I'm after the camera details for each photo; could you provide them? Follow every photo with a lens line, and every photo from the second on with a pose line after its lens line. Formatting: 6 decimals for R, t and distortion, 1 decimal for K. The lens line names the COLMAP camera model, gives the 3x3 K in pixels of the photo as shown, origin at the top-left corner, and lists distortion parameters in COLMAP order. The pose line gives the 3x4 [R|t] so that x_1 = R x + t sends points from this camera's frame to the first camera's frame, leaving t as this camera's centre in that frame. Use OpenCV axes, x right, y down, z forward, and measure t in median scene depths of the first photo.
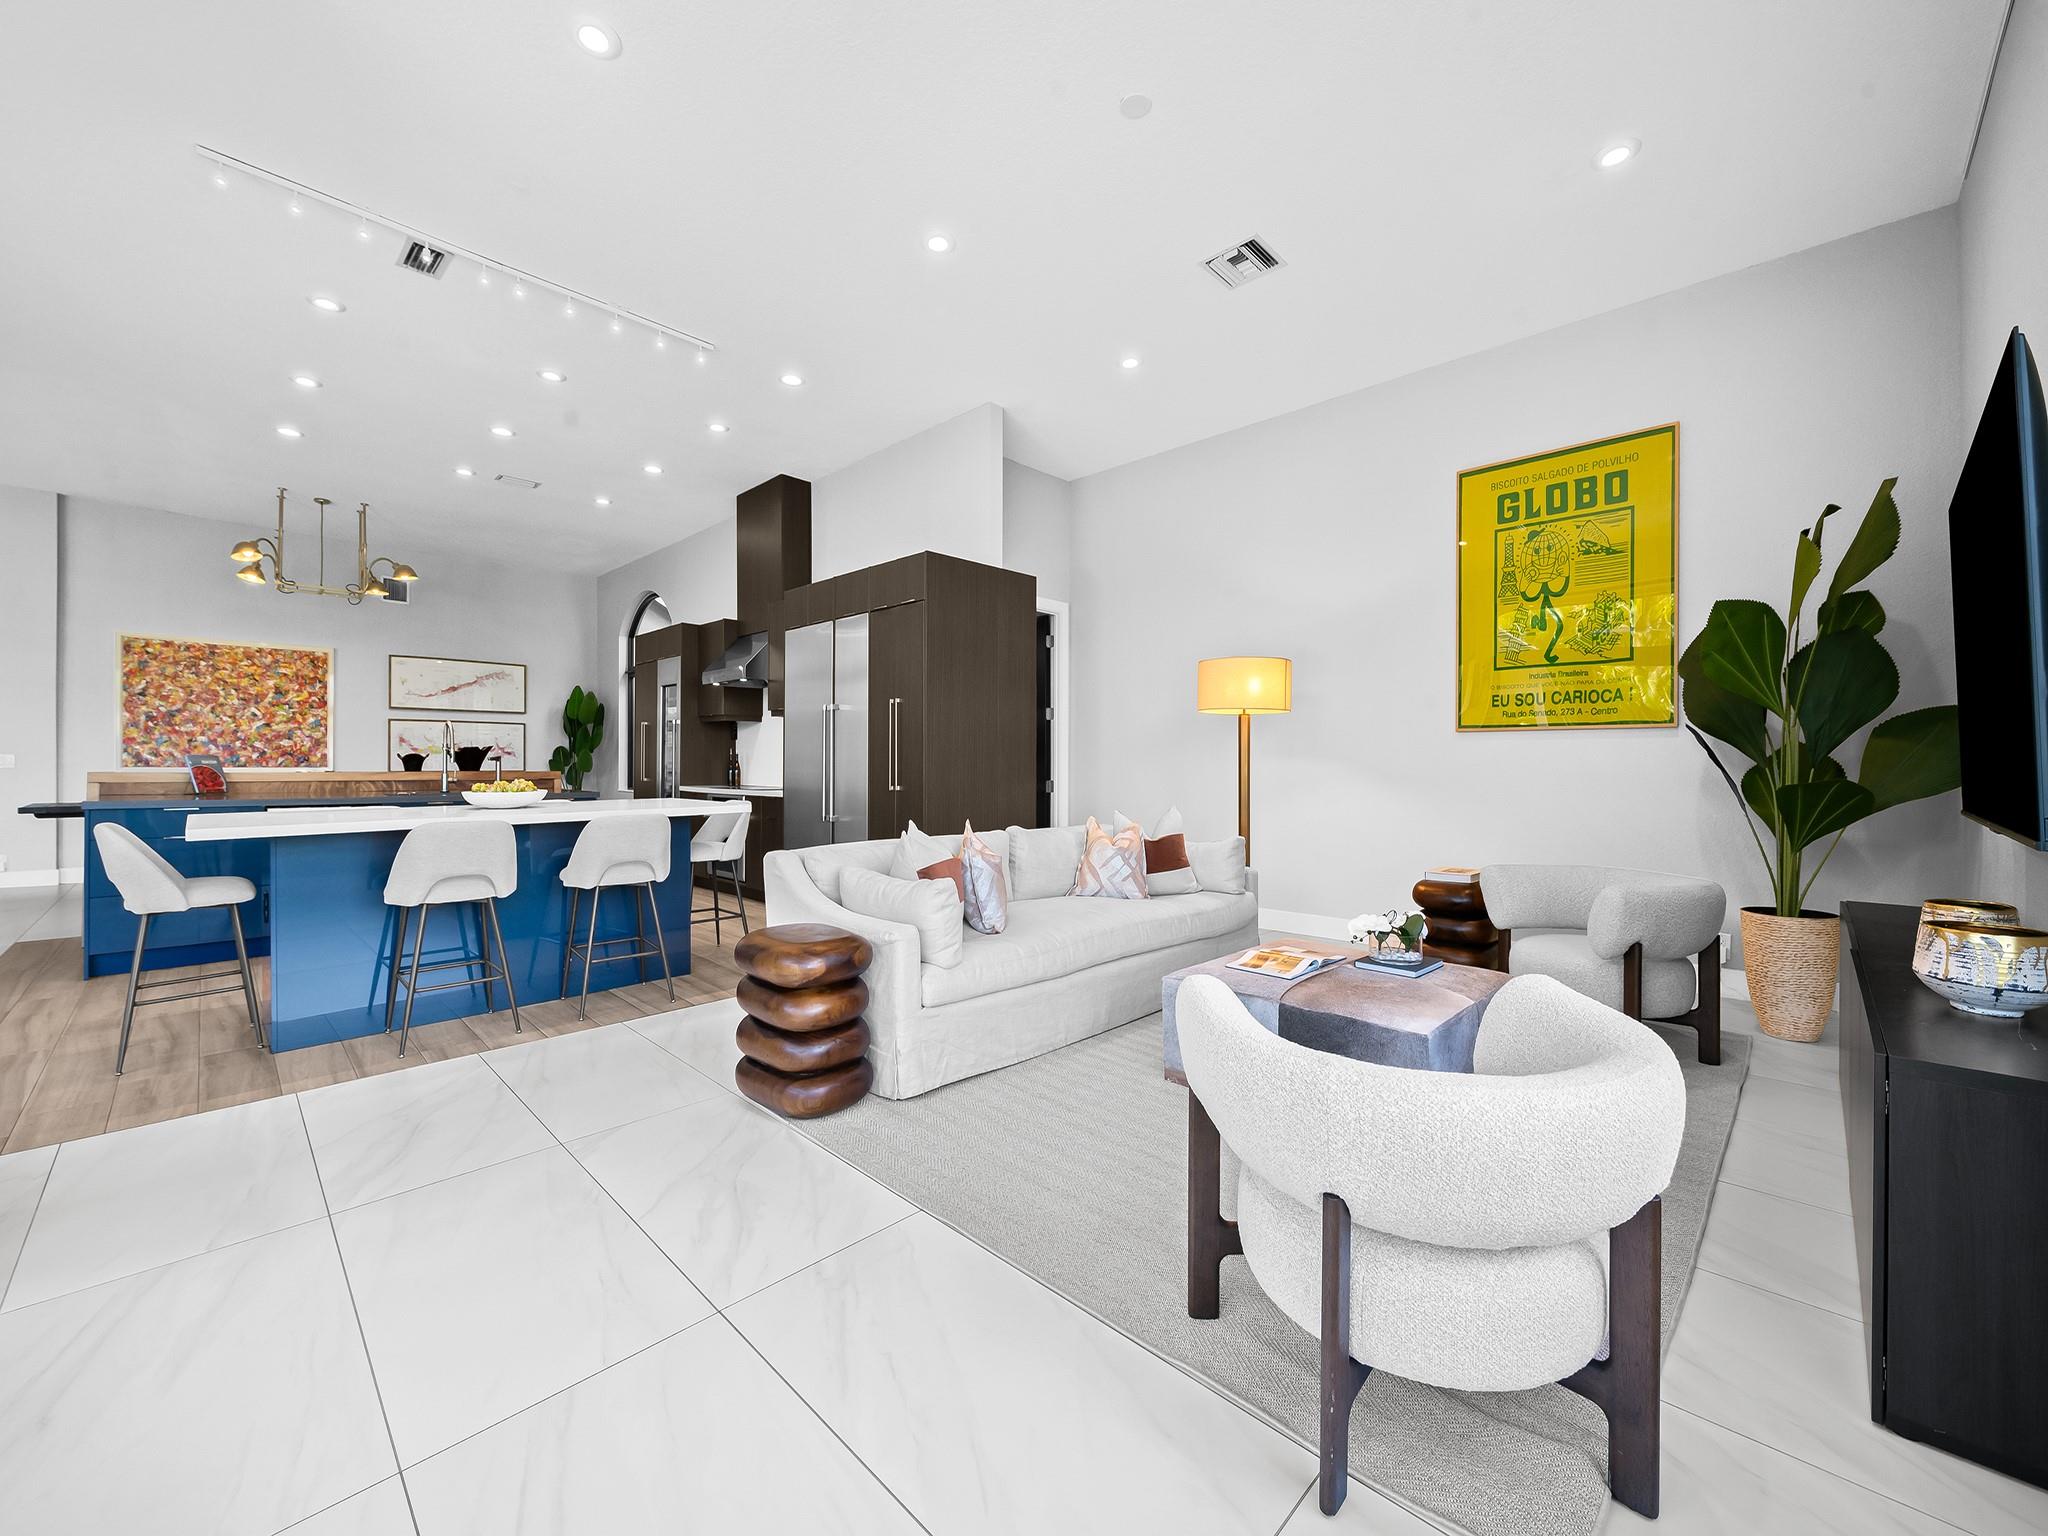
lens RADIAL K [[815.1, 0, 1026.1], [0, 815.1, 763.0], [0, 0, 1]] dist [-0.001480, -0.001059]
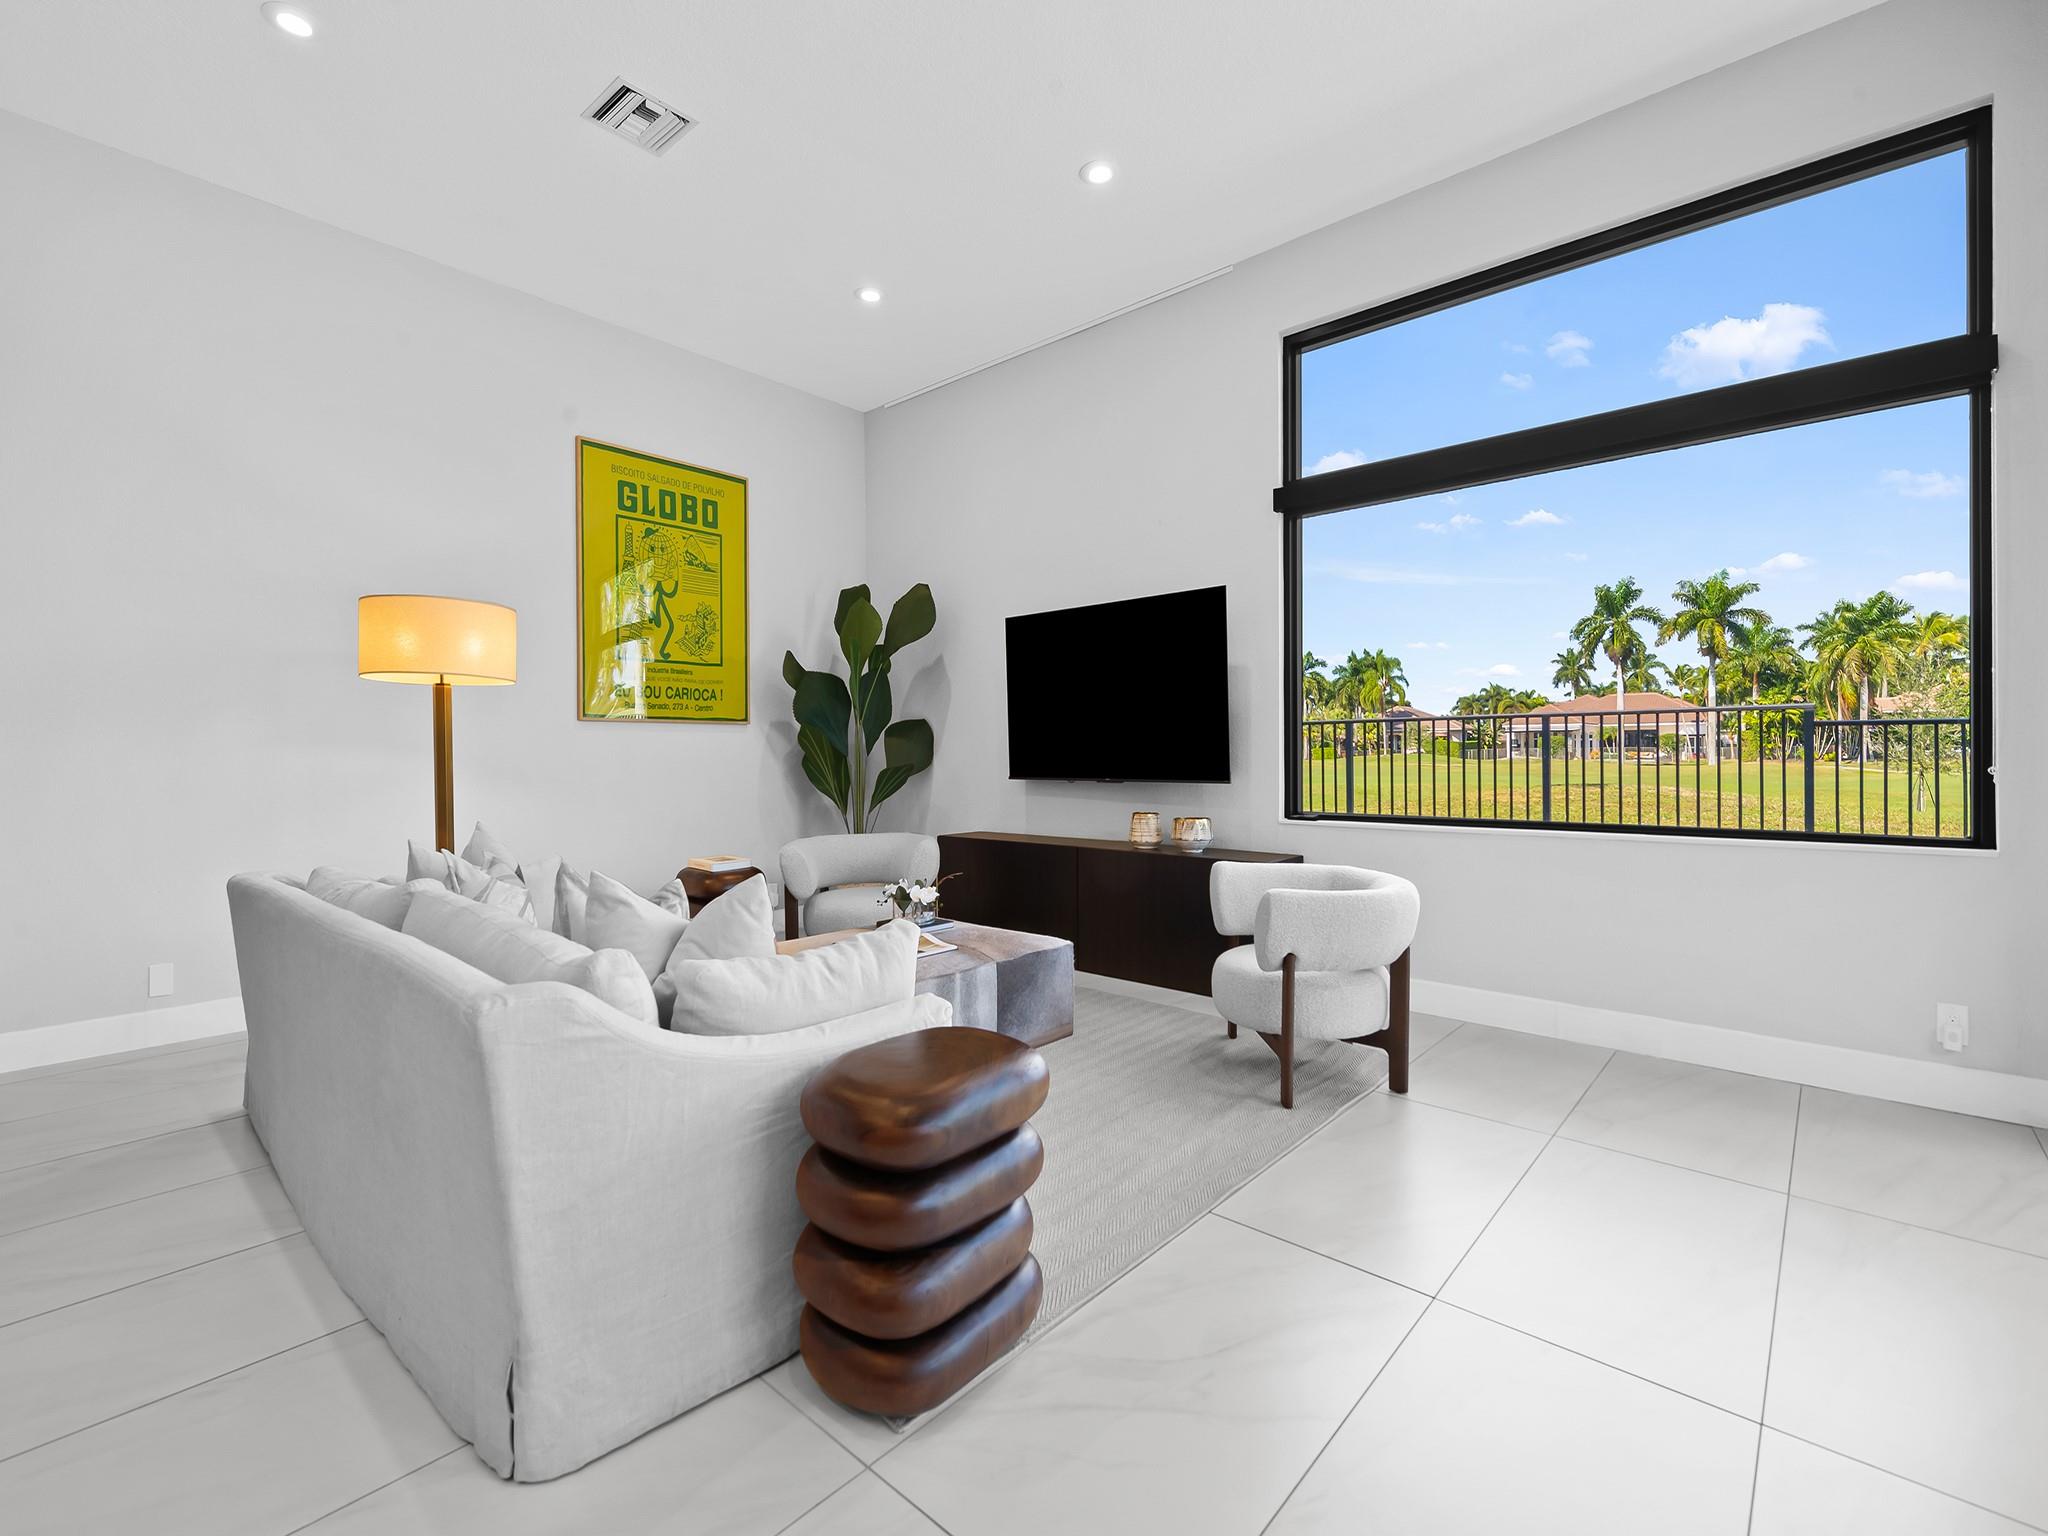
lens RADIAL K [[911.3, 0, 1033.2], [0, 911.3, 756.7], [0, 0, 1]] dist [0.000996, 0.000274]
pose [[-0.052596, -0.003801, 0.998609, -0.559178], [0.006688, 0.999969, 0.004159, 0.001235], [-0.998593, 0.006898, -0.052569, 0.589572]]
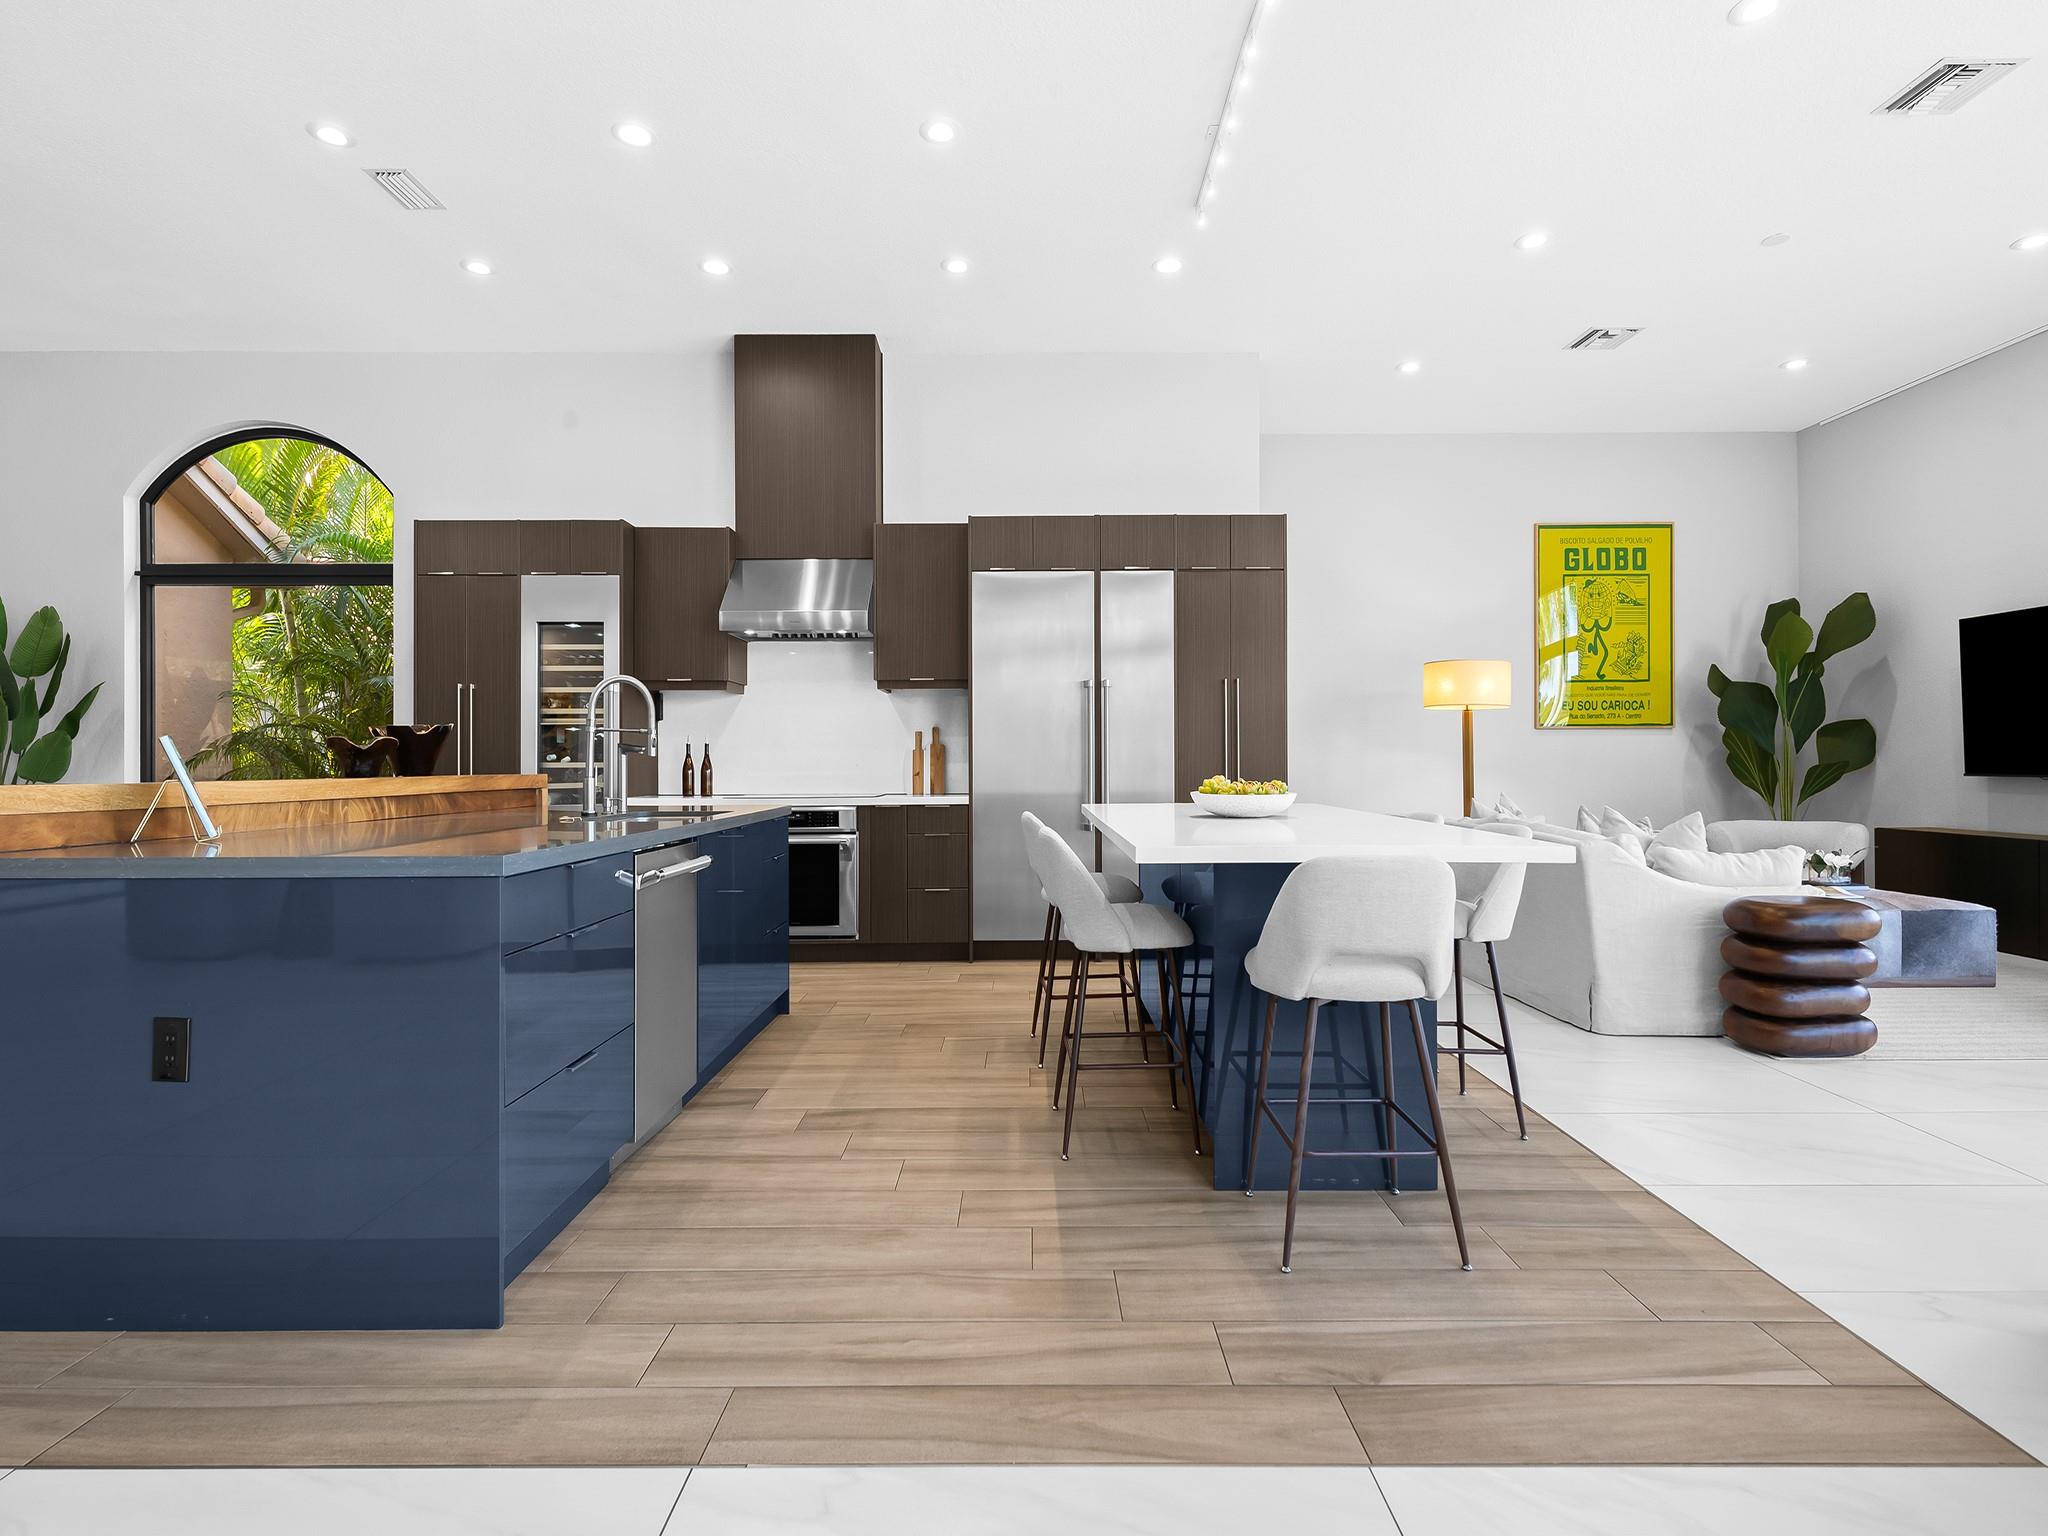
lens RADIAL K [[1012.6, 0, 1031.0], [0, 1012.6, 760.9], [0, 0, 1]] dist [0.016481, -0.009102]
pose [[0.715322, -0.004024, 0.698783, -1.224579], [0.006745, 0.999977, -0.001146, 0.008425], [-0.698762, 0.005533, 0.715332, 0.453550]]
